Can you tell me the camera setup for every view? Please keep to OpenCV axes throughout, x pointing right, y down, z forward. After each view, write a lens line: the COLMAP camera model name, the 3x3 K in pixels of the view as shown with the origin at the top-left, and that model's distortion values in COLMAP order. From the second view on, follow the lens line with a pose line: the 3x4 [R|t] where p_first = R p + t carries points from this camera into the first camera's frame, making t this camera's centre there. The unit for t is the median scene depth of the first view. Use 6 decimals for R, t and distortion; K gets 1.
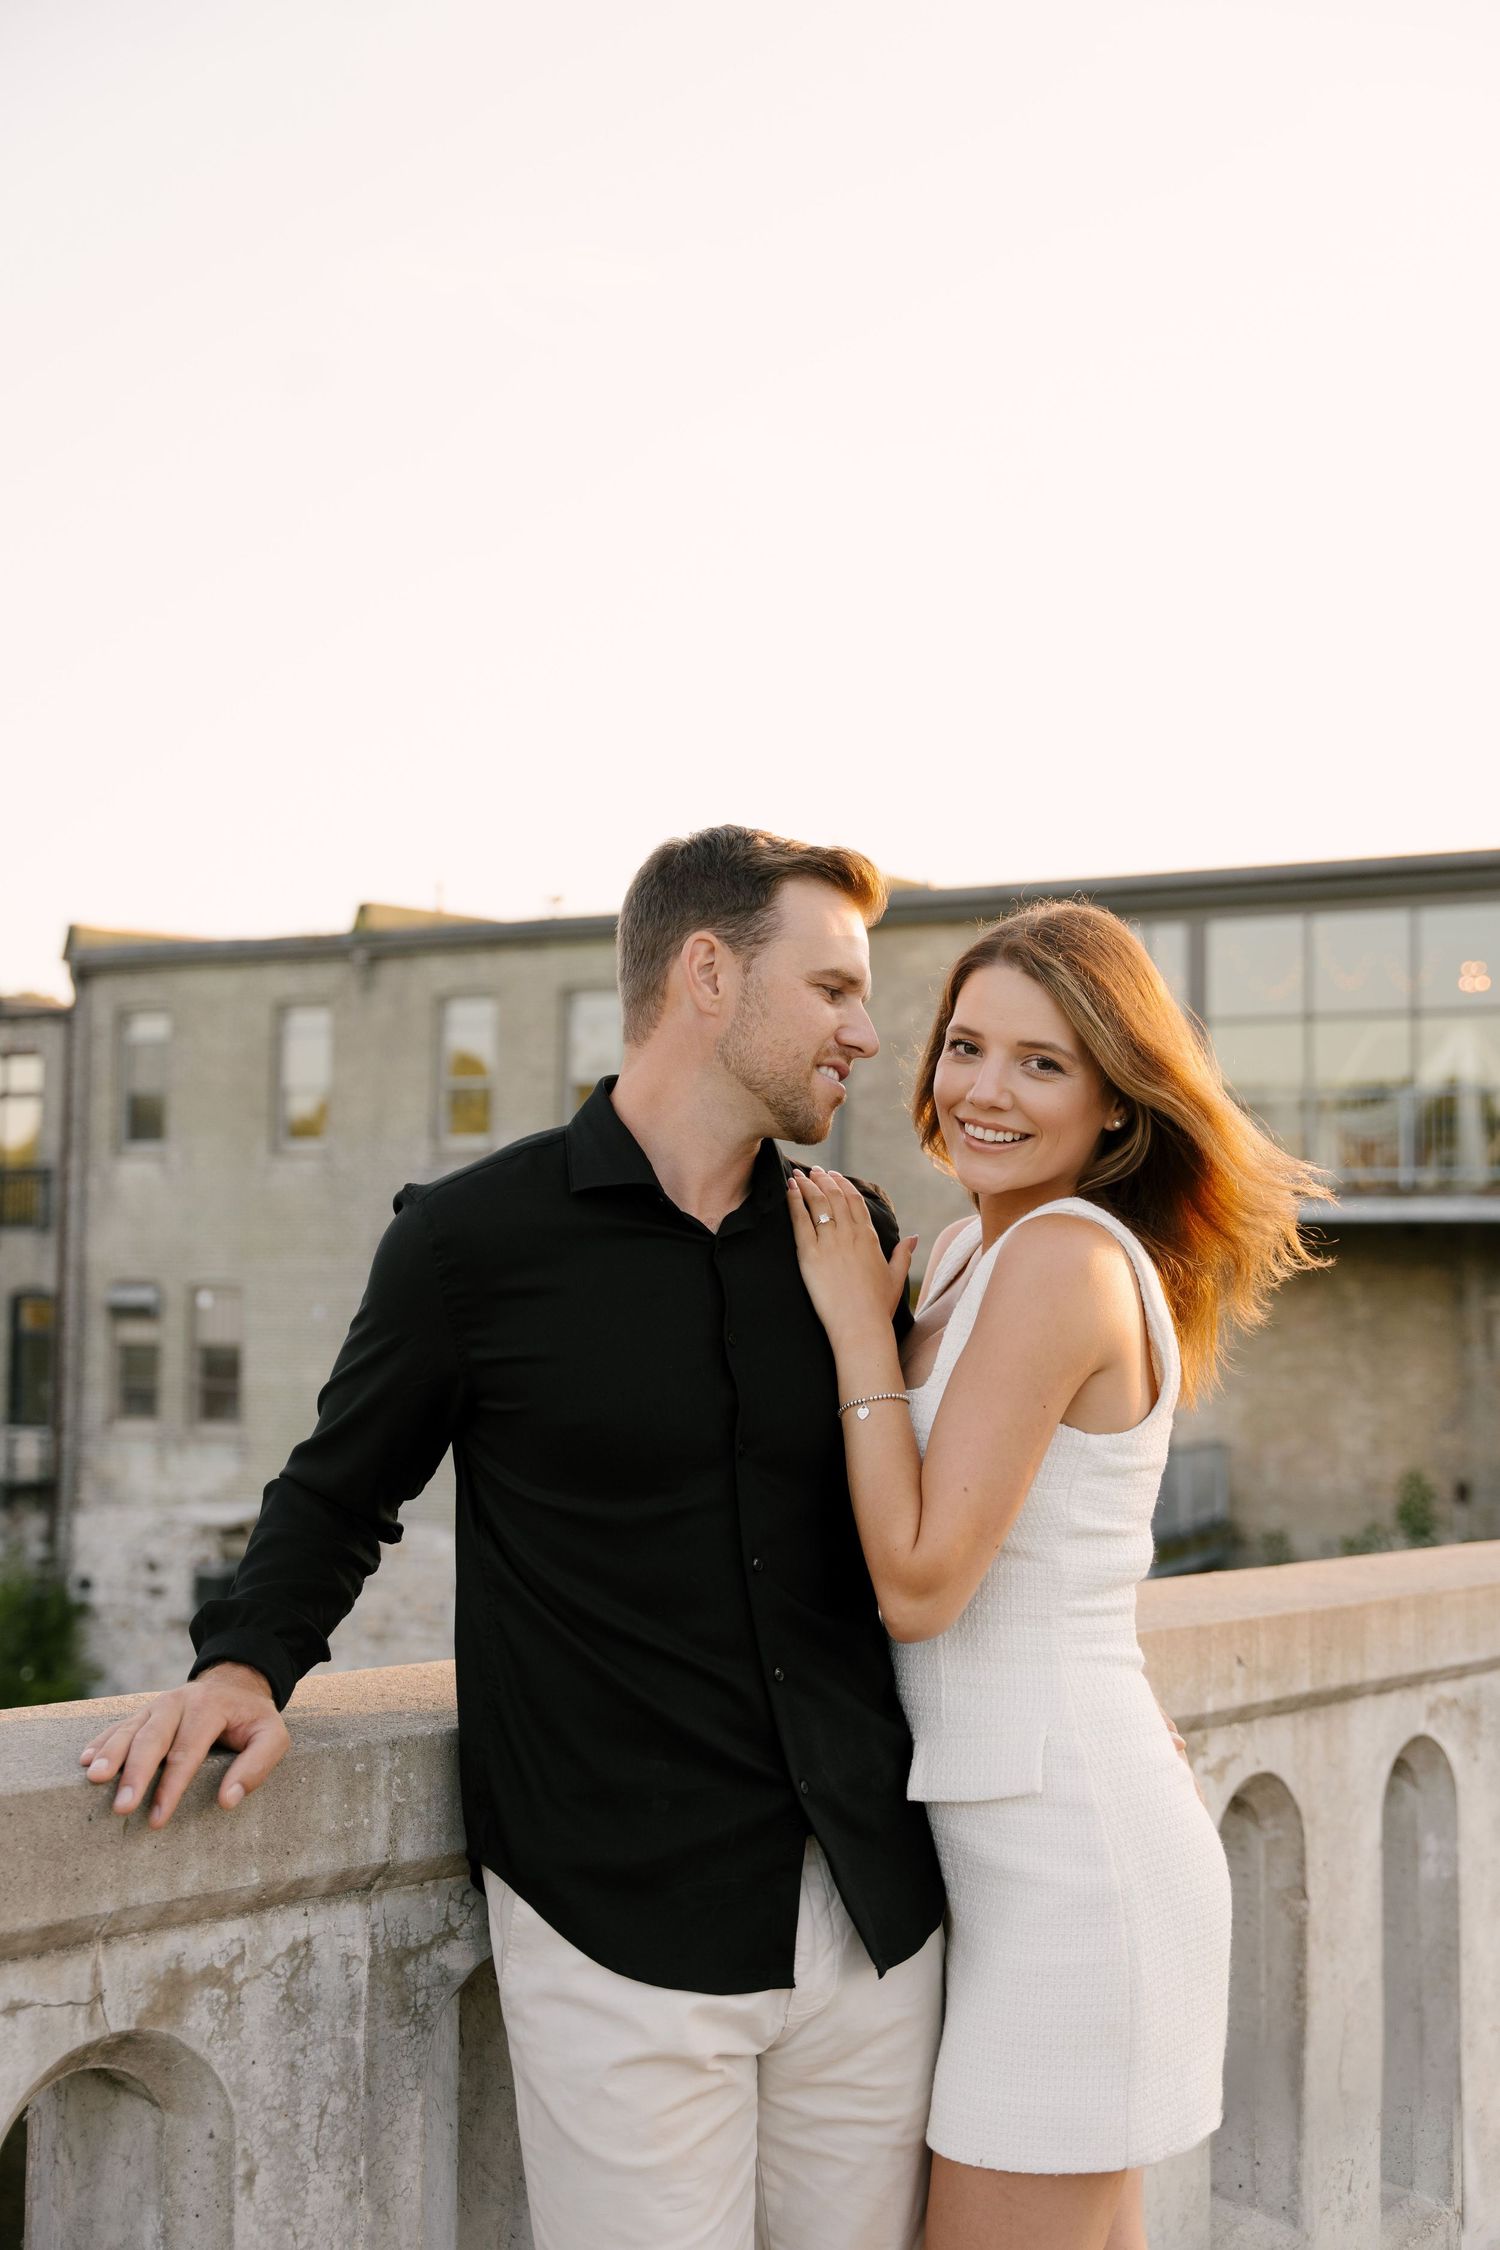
lens RADIAL K [[2685.2, 0, 750.0], [0, 2685.2, 1125.0], [0, 0, 1]] dist [-0.010255, -0.001507]
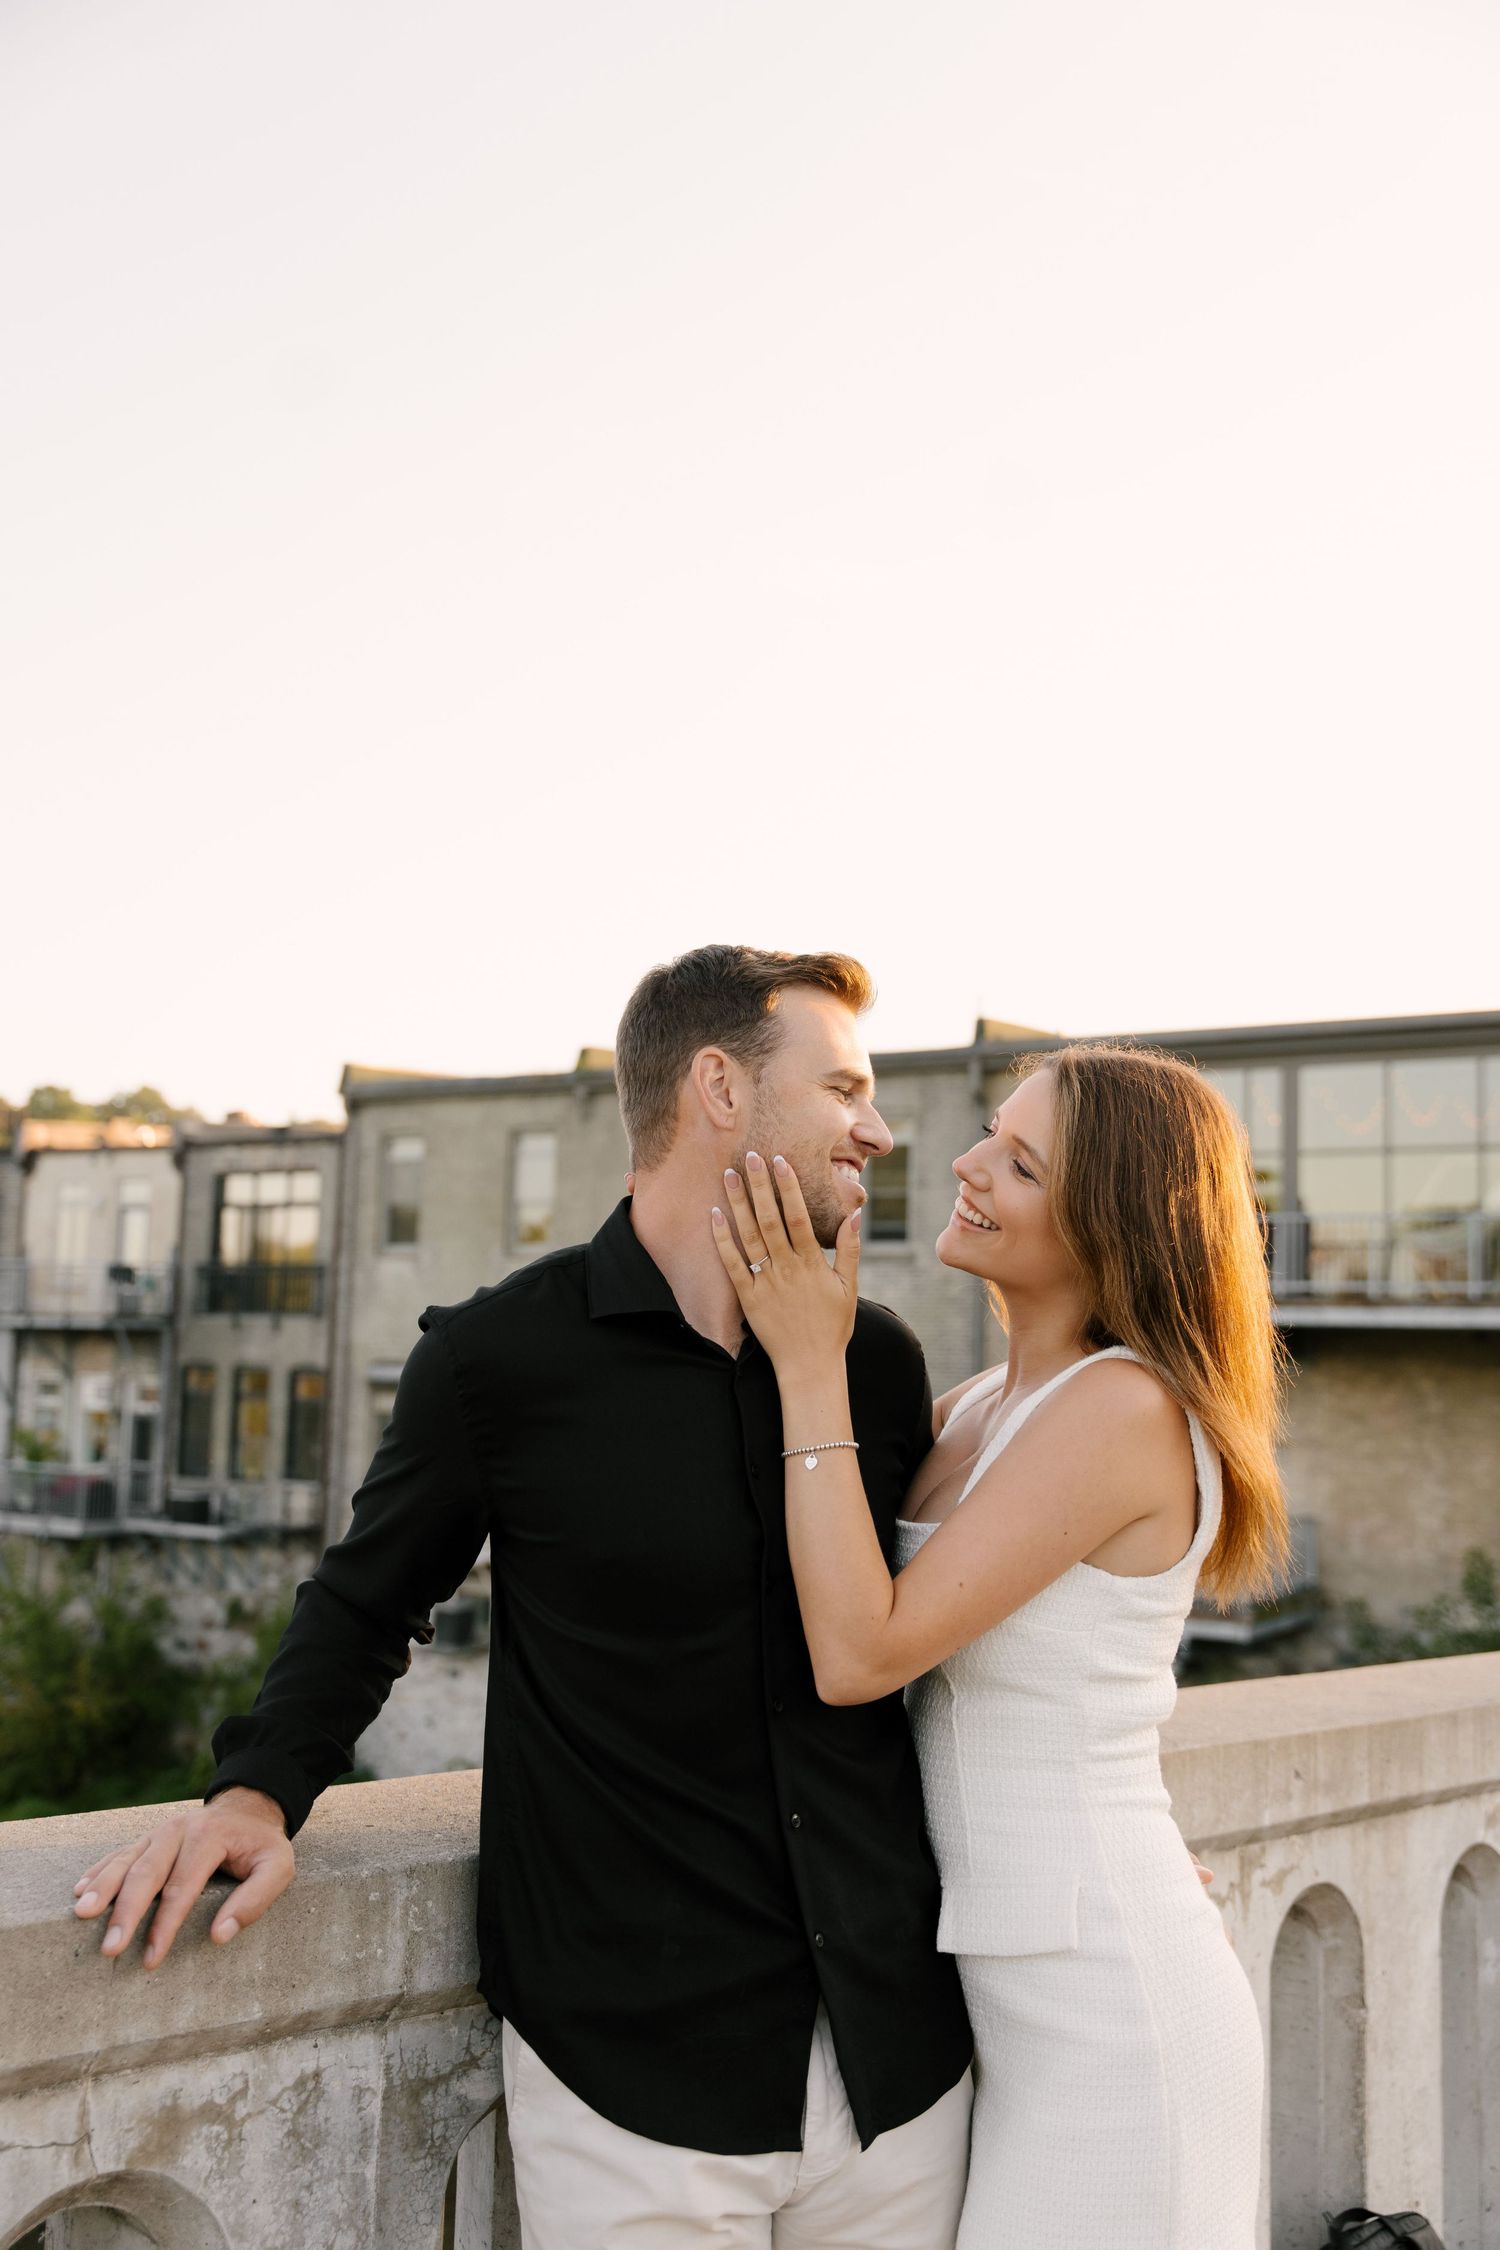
lens RADIAL K [[2199.8, 0, 750.0], [0, 2199.8, 1125.0], [0, 0, 1]] dist [-0.004639, -0.015385]
pose [[0.996757, 0.008744, -0.079992, 0.037914], [-0.012679, 0.998727, -0.048820, -0.004695], [0.079463, 0.049676, 0.995599, 0.130862]]
